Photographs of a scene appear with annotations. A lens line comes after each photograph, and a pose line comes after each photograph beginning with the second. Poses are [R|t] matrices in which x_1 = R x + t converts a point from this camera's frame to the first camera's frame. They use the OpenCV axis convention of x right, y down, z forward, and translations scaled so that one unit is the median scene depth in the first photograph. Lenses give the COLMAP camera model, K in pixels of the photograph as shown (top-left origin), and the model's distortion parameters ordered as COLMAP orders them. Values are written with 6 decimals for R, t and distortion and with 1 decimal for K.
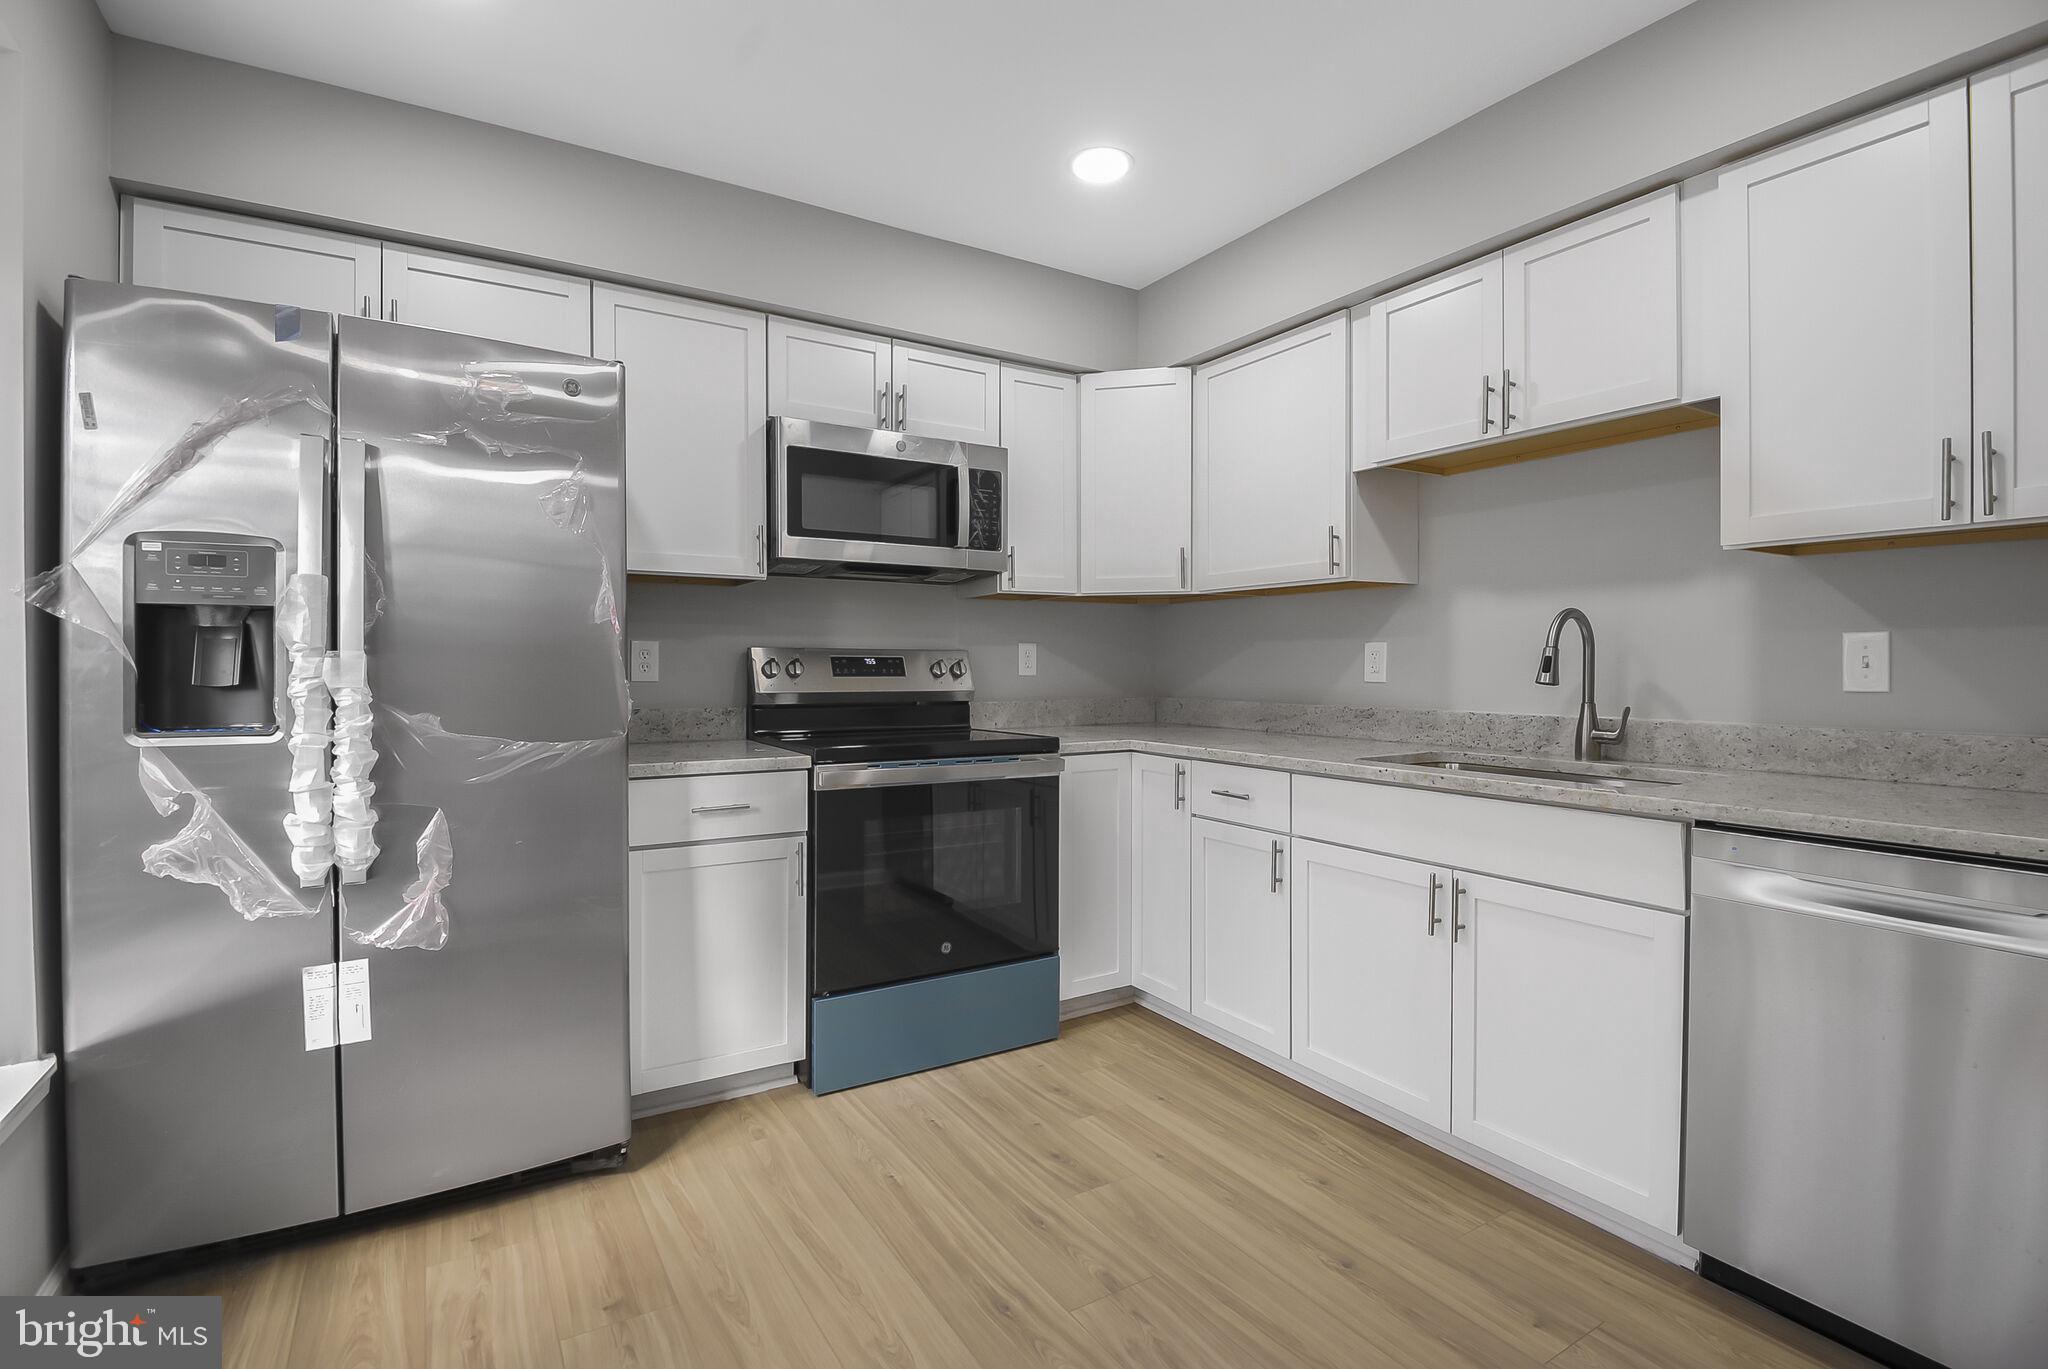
lens RADIAL K [[946.6, 0, 1028.1], [0, 946.6, 671.8], [0, 0, 1]] dist [0.000769, -0.023077]
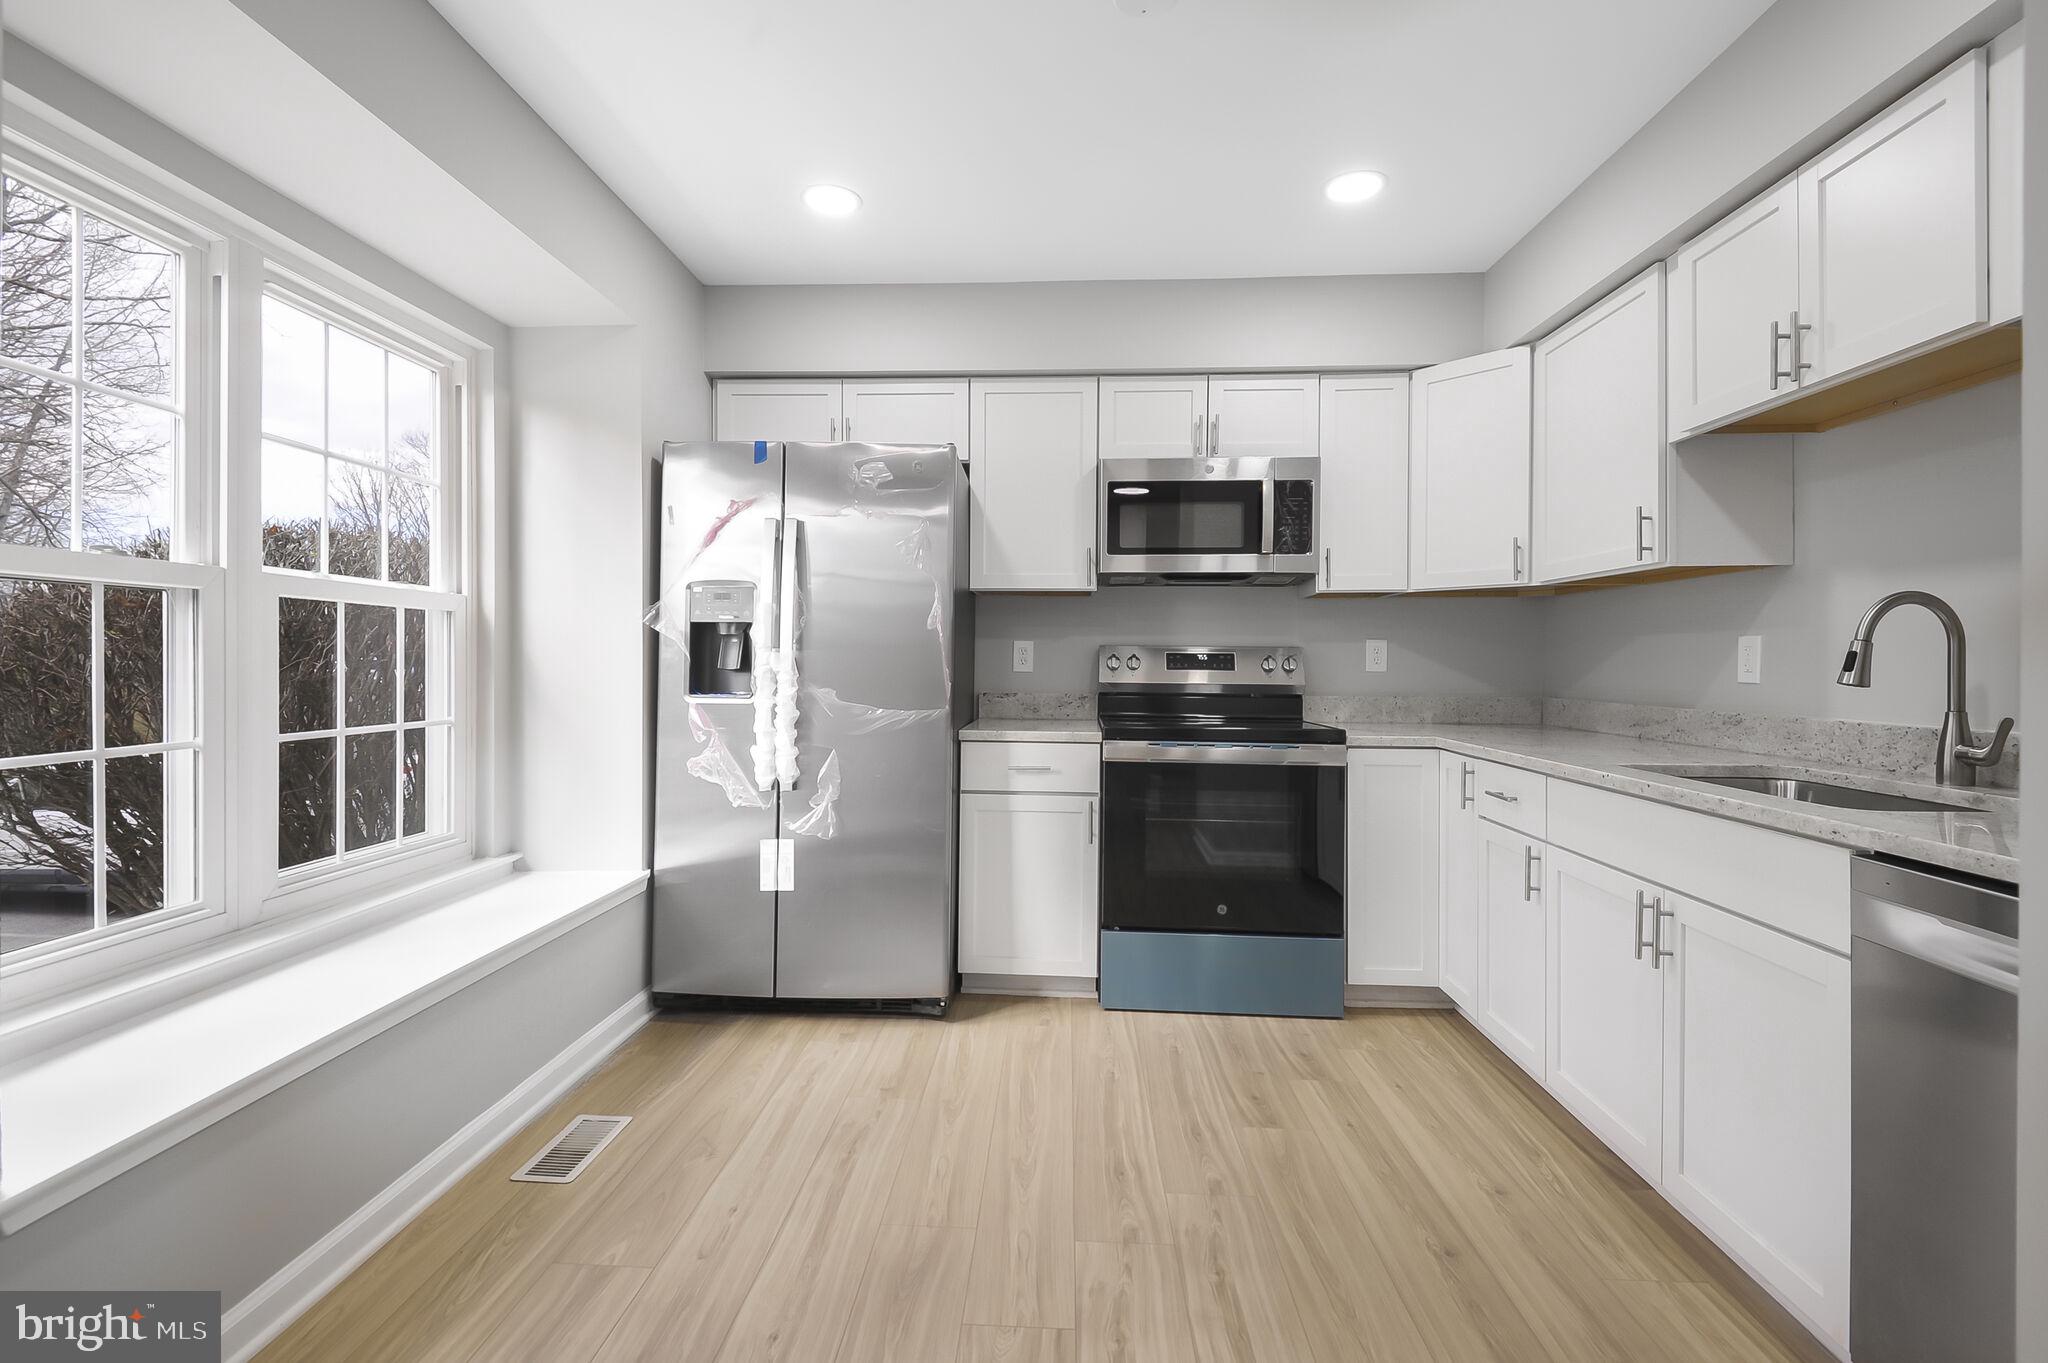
lens RADIAL K [[942.2, 0, 1015.4], [0, 942.2, 656.7], [0, 0, 1]] dist [0.013037, -0.022583]
pose [[0.815343, 0.002218, -0.578974, 0.415486], [-0.010226, 0.999892, -0.010570, 0.003952], [0.578888, 0.014539, 0.815277, -0.077982]]
